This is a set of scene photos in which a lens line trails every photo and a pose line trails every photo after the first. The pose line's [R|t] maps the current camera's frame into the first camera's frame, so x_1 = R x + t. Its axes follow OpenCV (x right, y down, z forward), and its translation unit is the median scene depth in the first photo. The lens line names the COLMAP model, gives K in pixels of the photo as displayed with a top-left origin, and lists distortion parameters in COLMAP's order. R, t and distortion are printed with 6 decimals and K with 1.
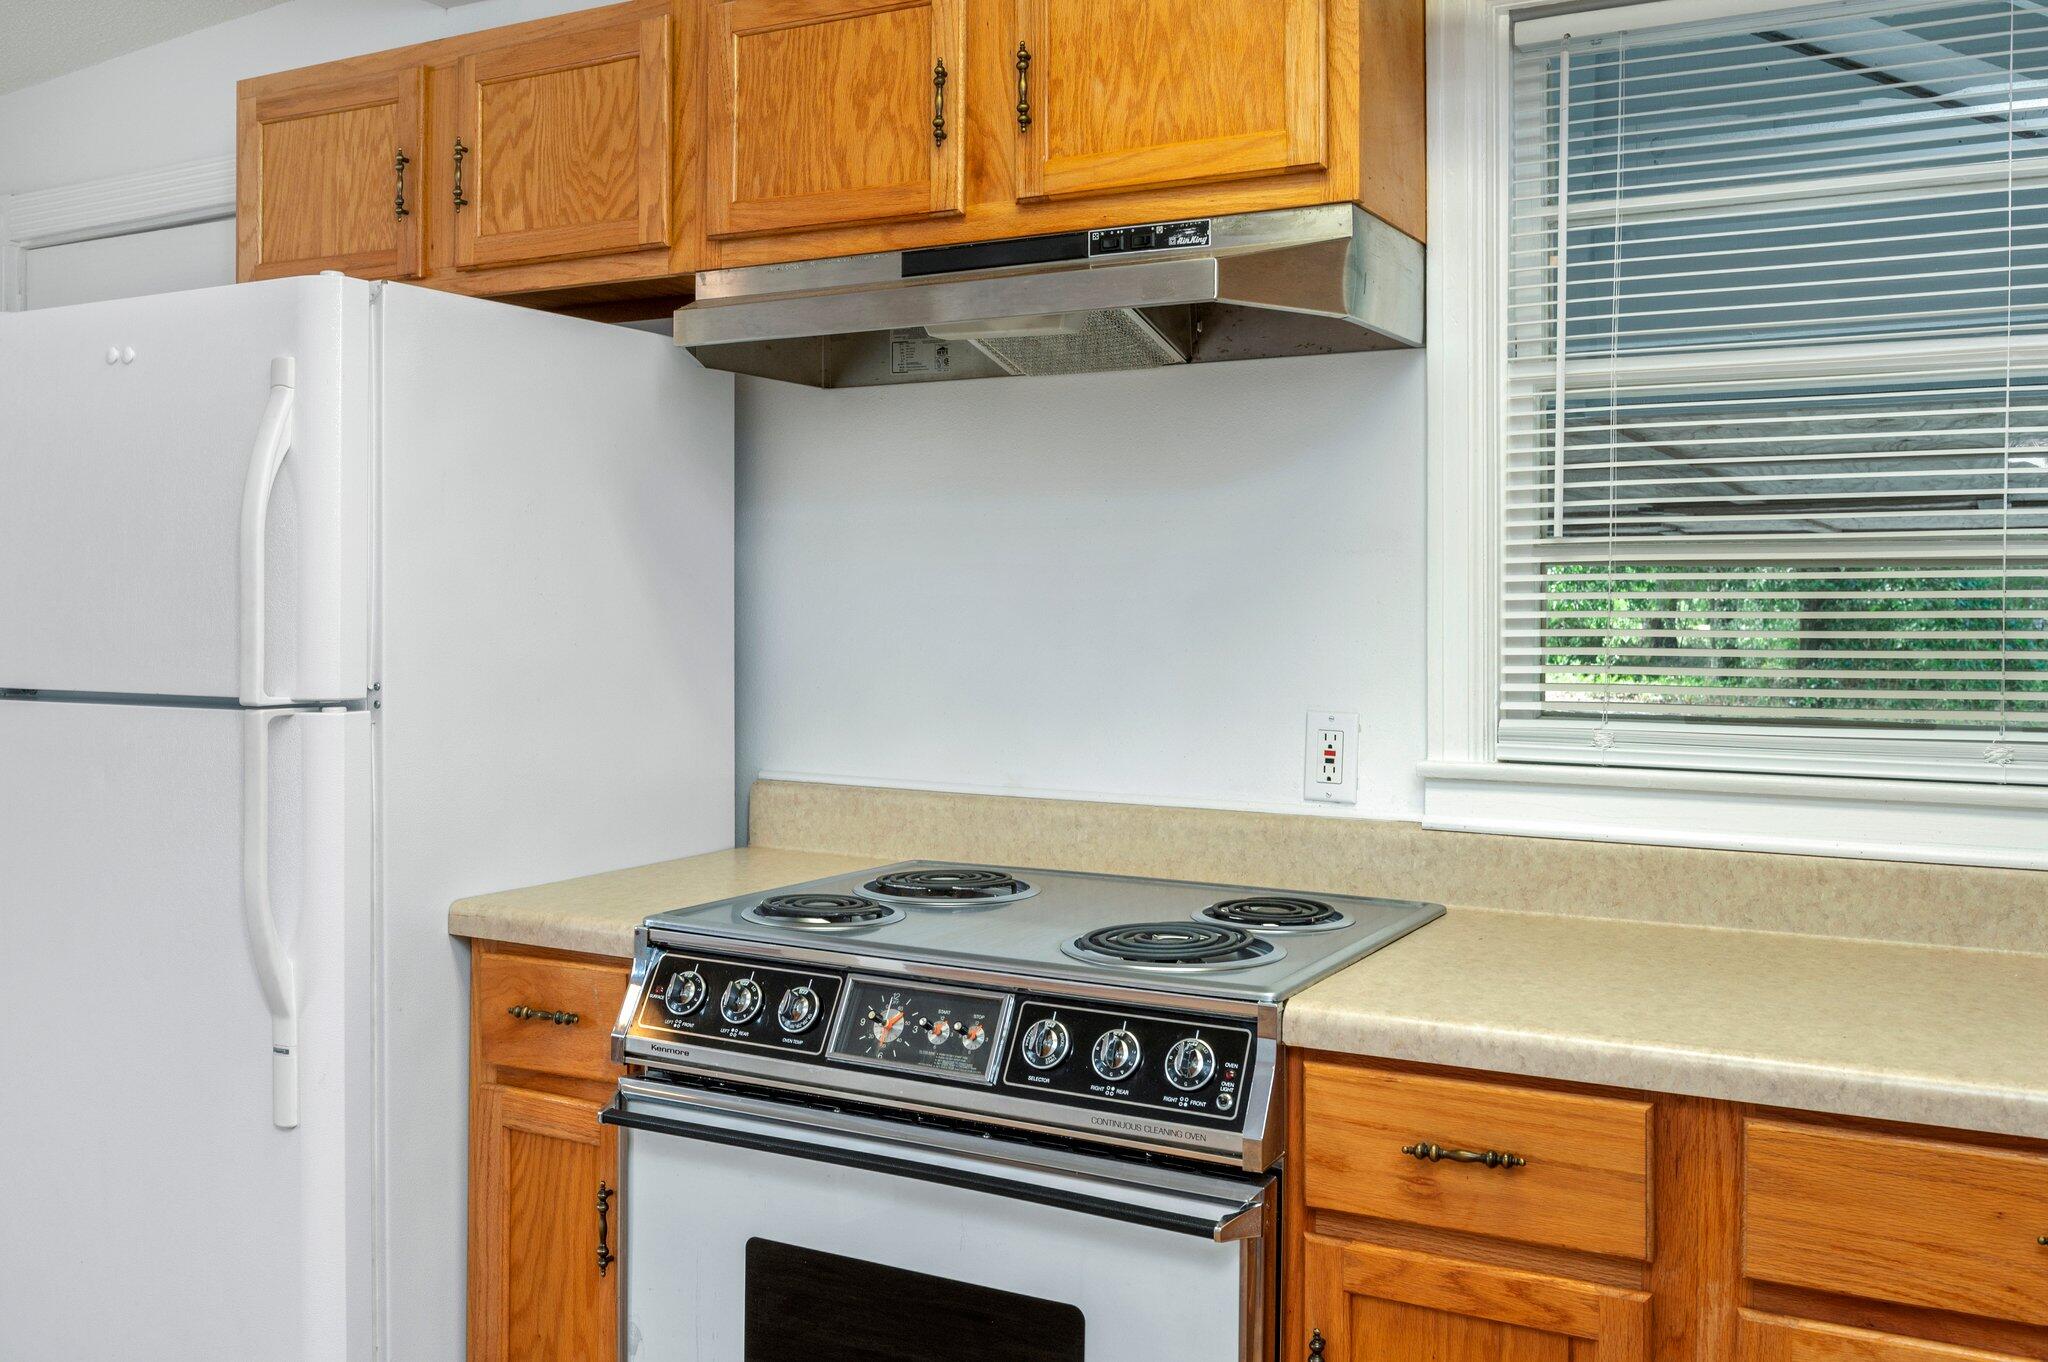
lens RADIAL K [[1692.9, 0, 974.6], [0, 1692.9, 602.2], [0, 0, 1]] dist [-0.015872, 0.001706]
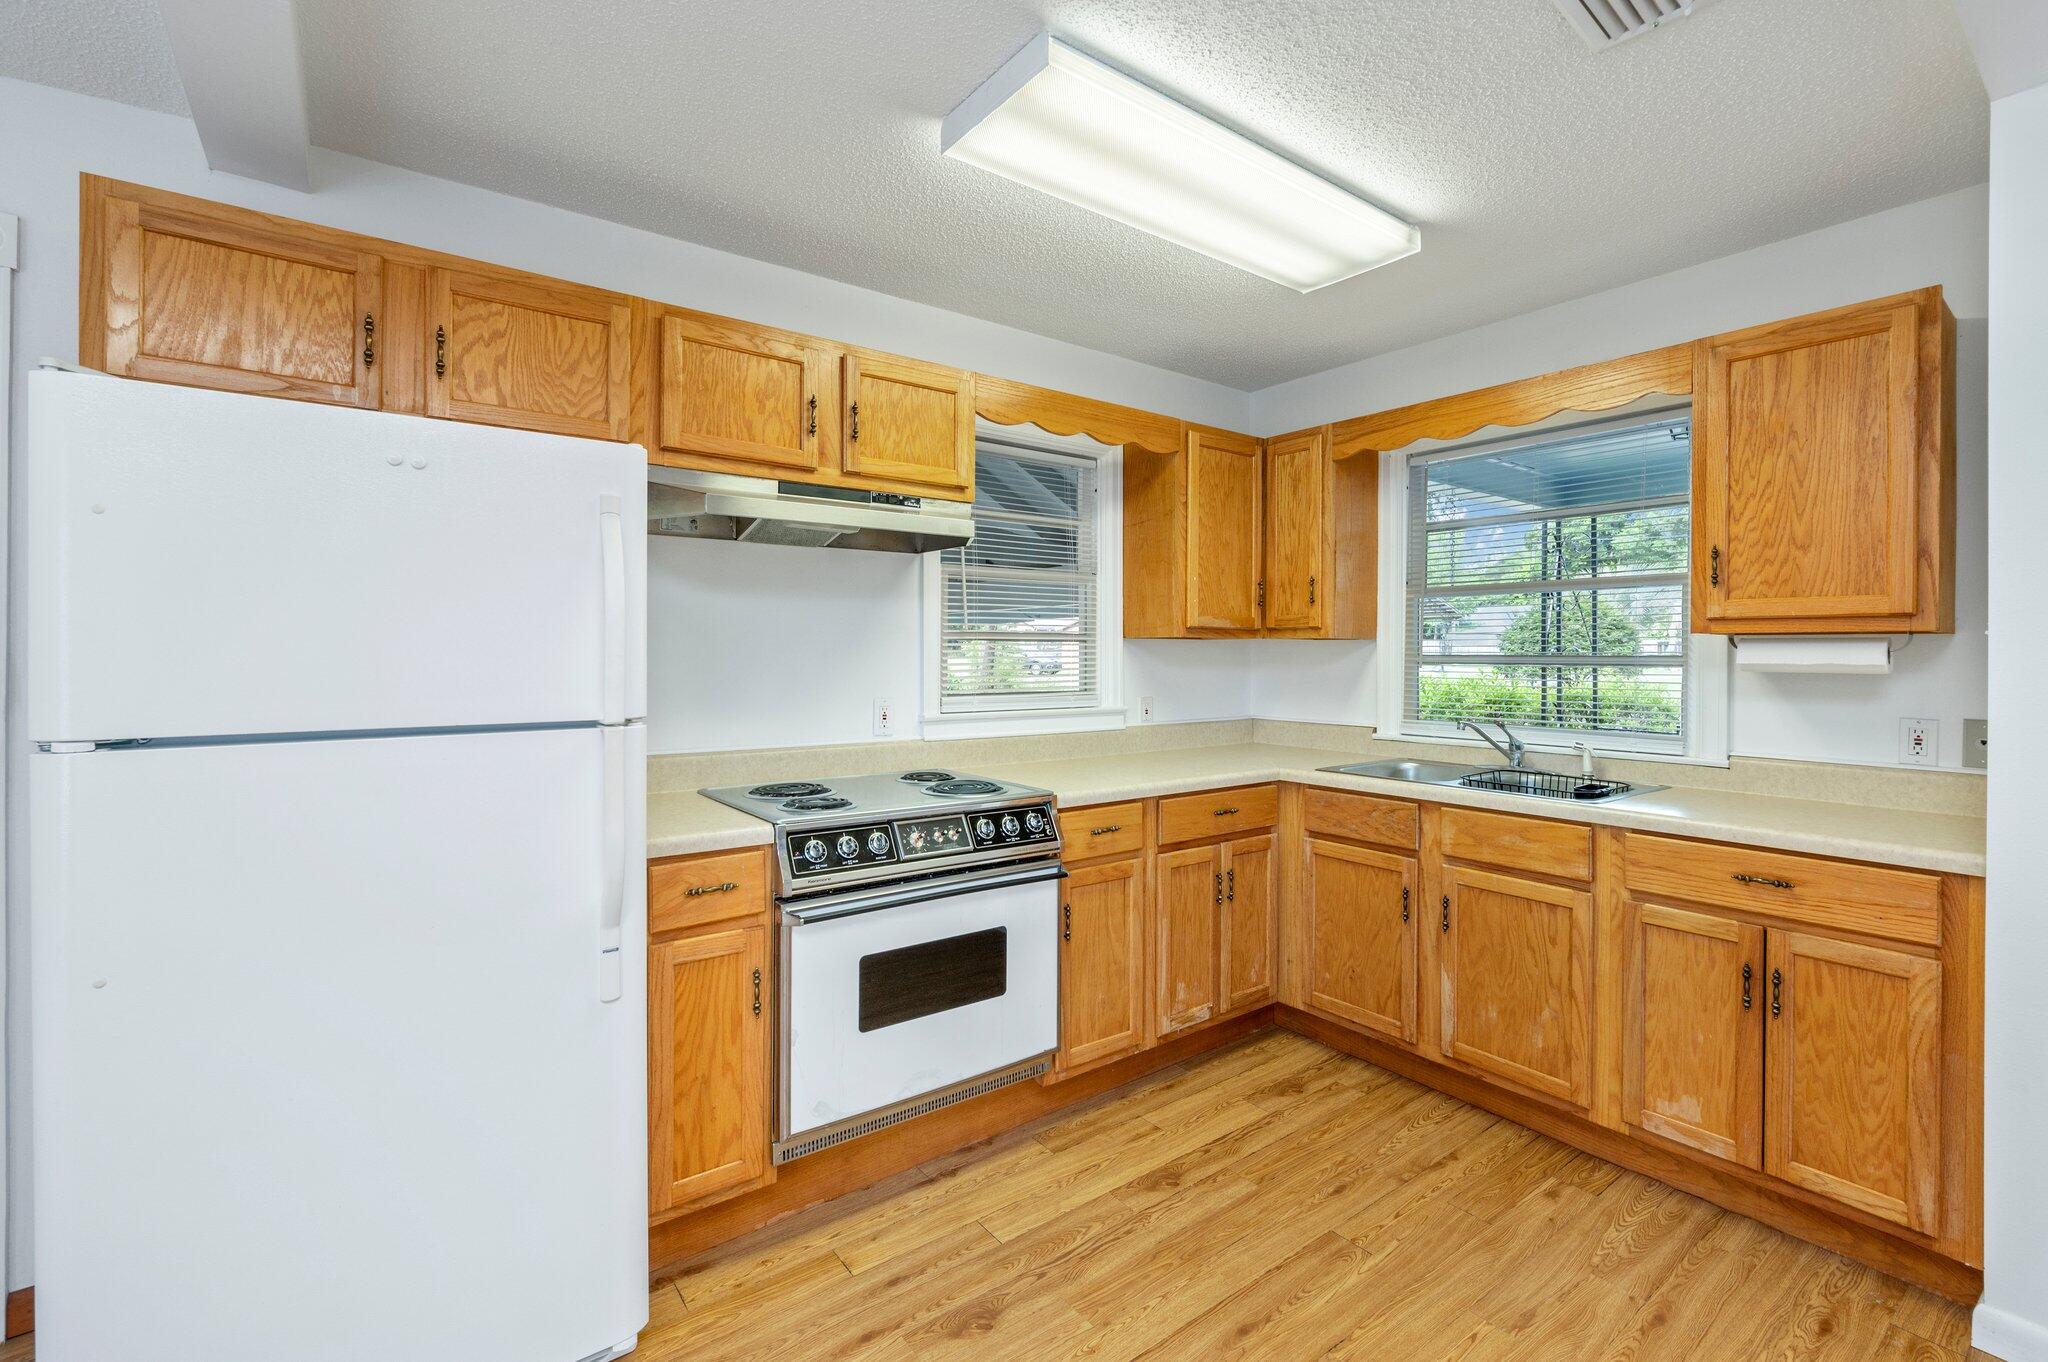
lens RADIAL K [[821.0, 0, 1020.6], [0, 821.0, 652.4], [0, 0, 1]] dist [0.000102, -0.000243]
pose [[0.480098, -0.001883, 0.877213, -0.809308], [-0.001271, 0.999995, 0.002843, -0.005295], [-0.877214, -0.002480, 0.480093, 0.291815]]
